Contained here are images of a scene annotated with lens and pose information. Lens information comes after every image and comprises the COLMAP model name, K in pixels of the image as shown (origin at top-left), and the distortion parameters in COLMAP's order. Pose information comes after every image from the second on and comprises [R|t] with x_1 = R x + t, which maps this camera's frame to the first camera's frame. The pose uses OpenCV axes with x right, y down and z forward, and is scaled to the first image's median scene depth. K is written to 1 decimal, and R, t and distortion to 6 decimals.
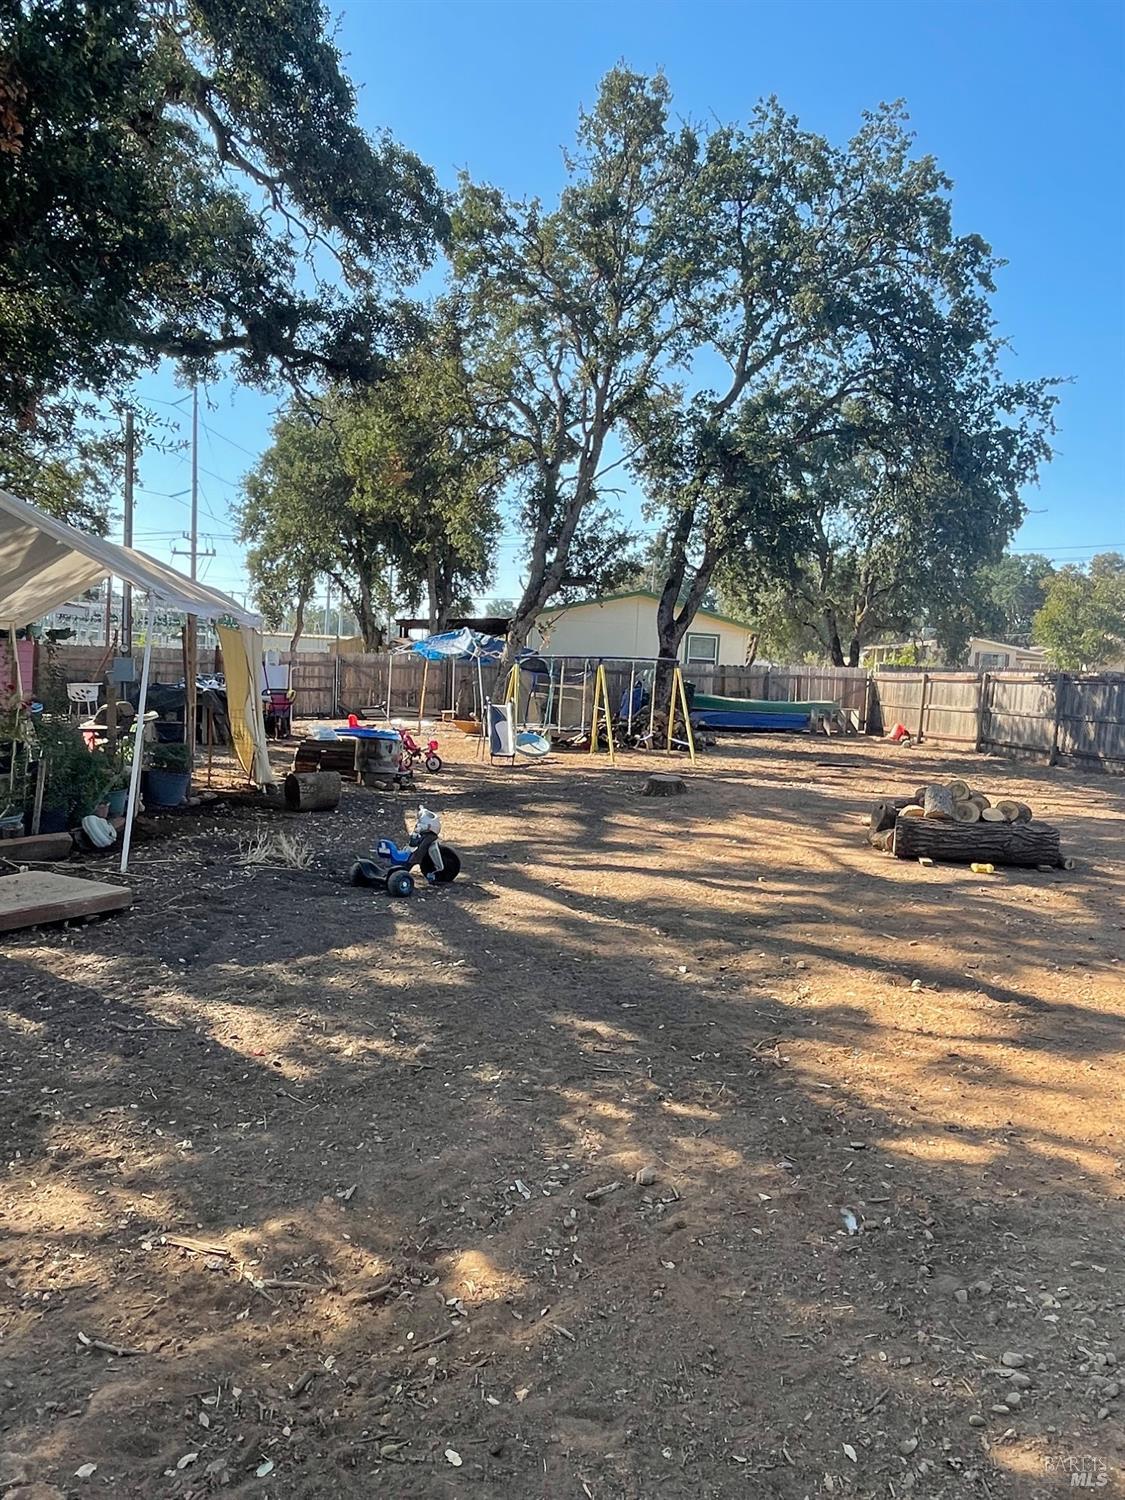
lens RADIAL K [[1050.3, 0, 562.5], [0, 1050.3, 750.0], [0, 0, 1]] dist [0.004036, 0.003039]
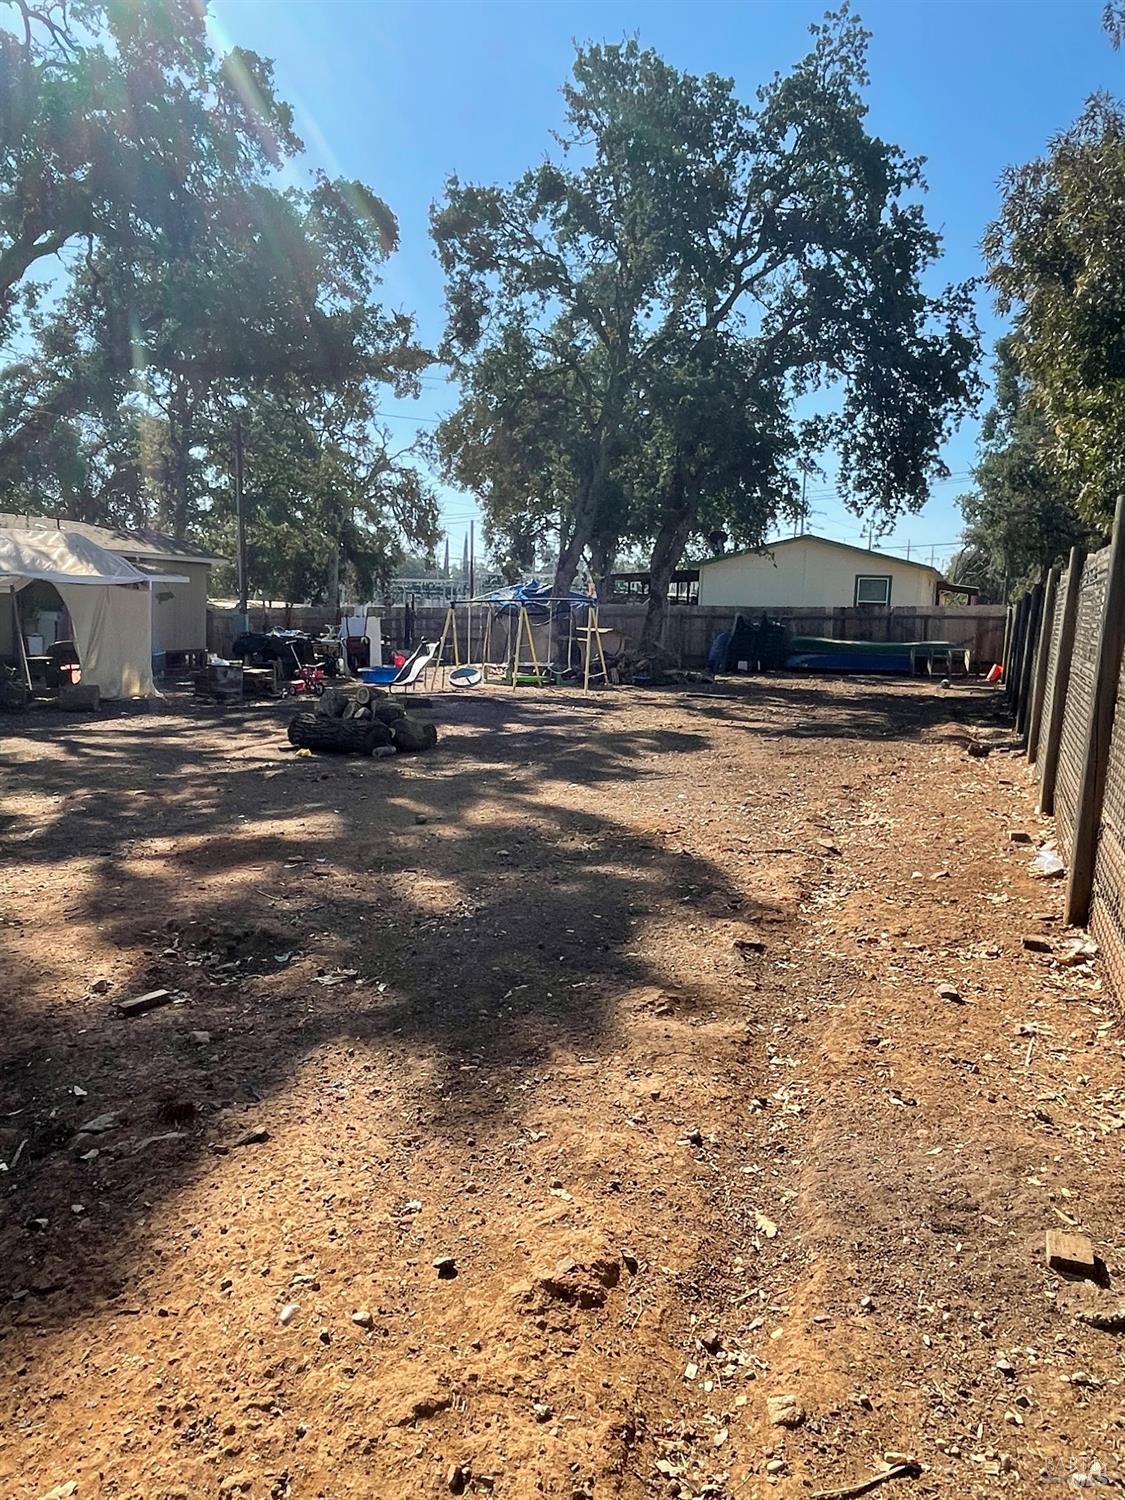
lens RADIAL K [[1045.2, 0, 562.5], [0, 1045.2, 750.0], [0, 0, 1]] dist [0.003101, -0.002748]
pose [[0.897086, 0.028531, -0.440934, 0.522064], [-0.012175, 0.999130, 0.039880, 0.024719], [0.441688, -0.030407, 0.896653, 0.013967]]
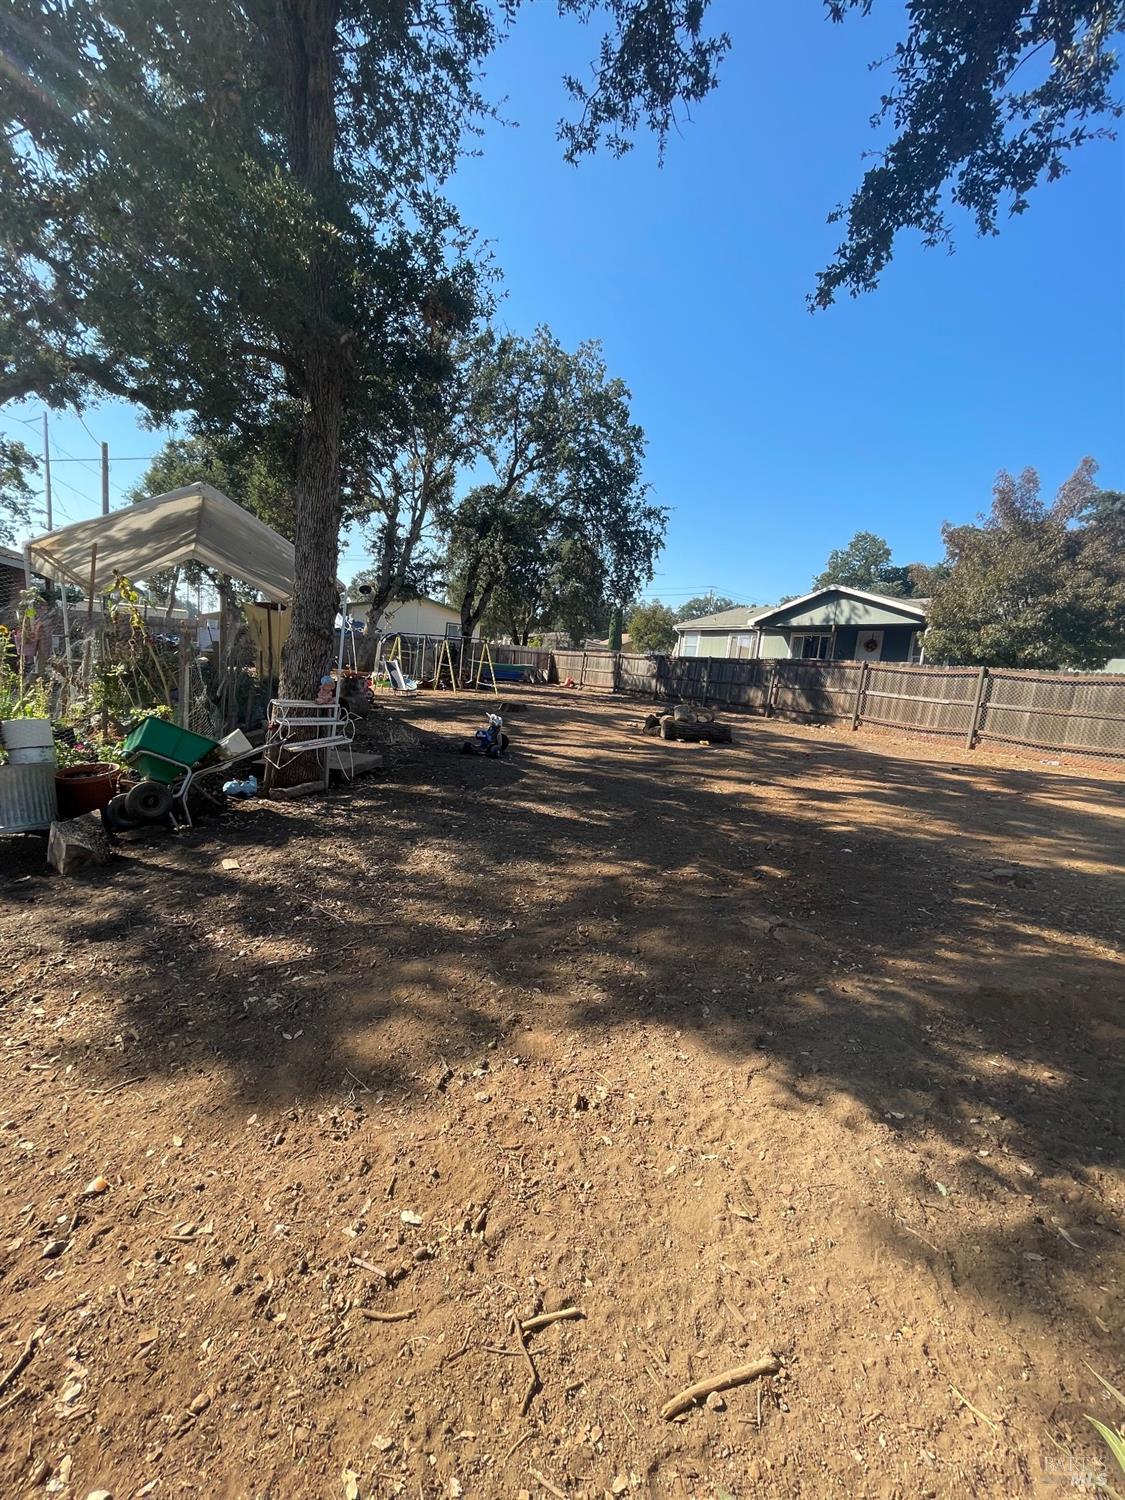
lens RADIAL K [[605.7, 0, 562.5], [0, 605.7, 750.0], [0, 0, 1]] dist [0.001792, 0.000266]
pose [[0.923416, -0.018705, 0.383344, -0.155851], [-0.018001, 0.995602, 0.091941, 0.005429], [-0.383377, -0.091800, 0.919018, -0.026222]]
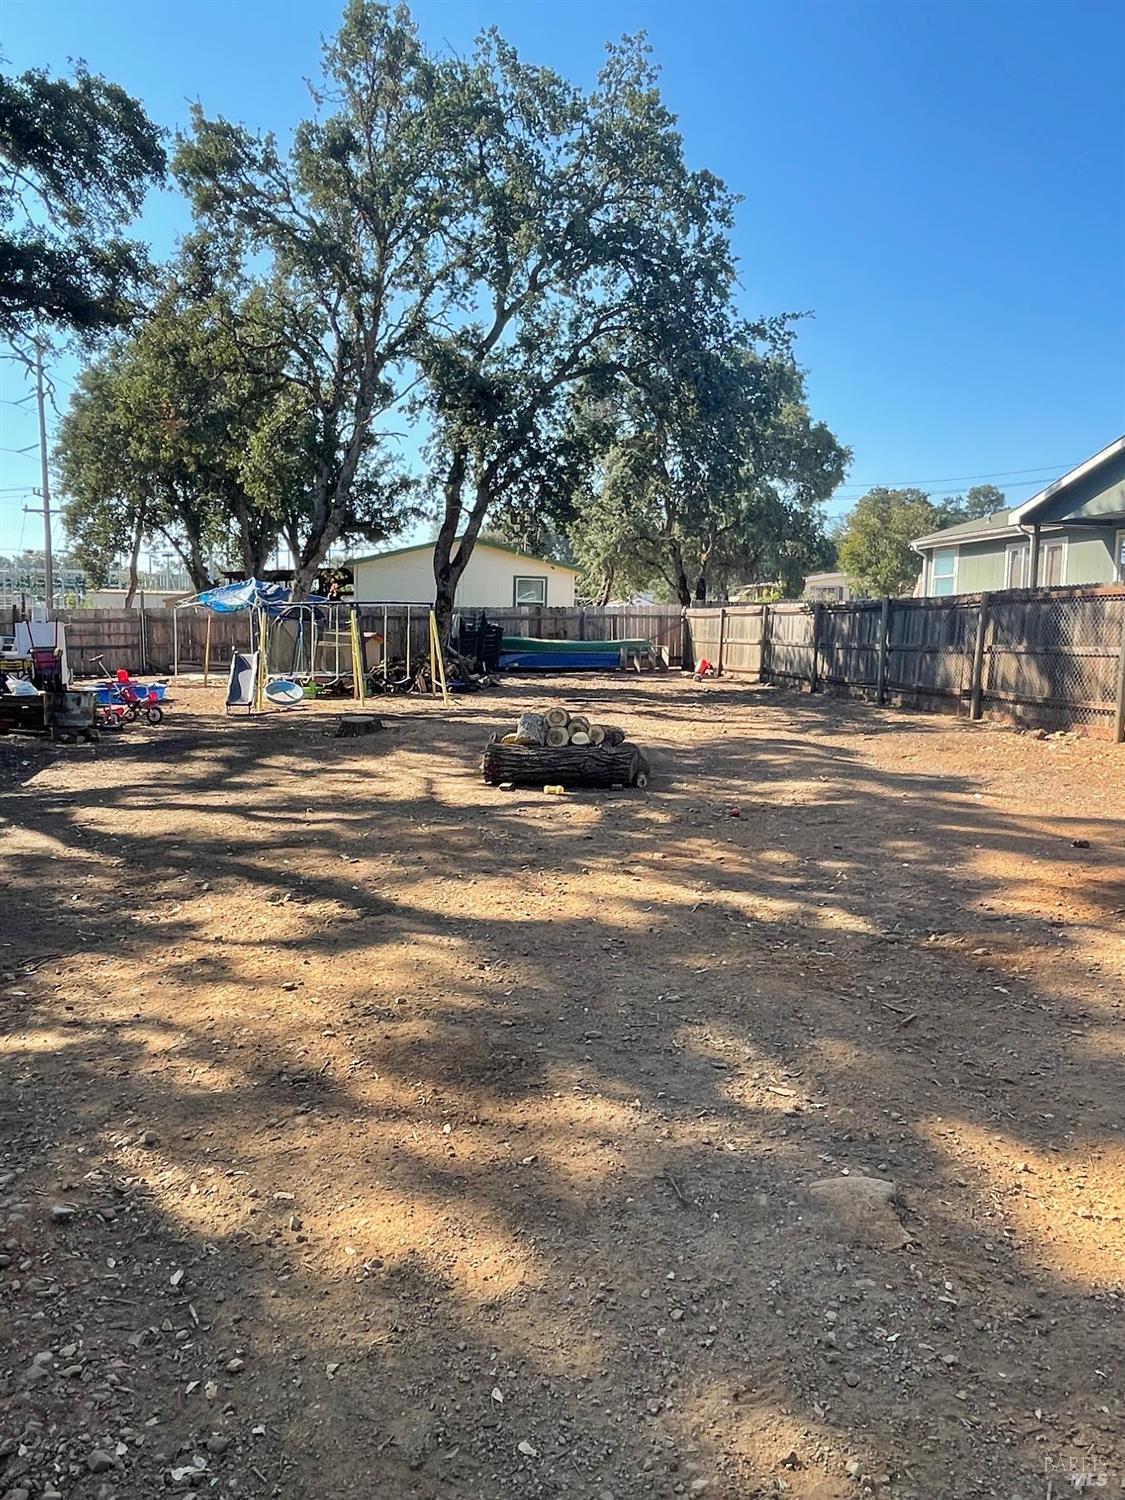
lens RADIAL K [[1045.2, 0, 562.5], [0, 1045.2, 750.0], [0, 0, 1]] dist [0.003101, -0.002748]
pose [[0.996074, -0.045484, 0.075952, 0.137670], [0.041623, 0.997796, 0.051671, 0.008138], [-0.078135, -0.048307, 0.995772, -0.015593]]
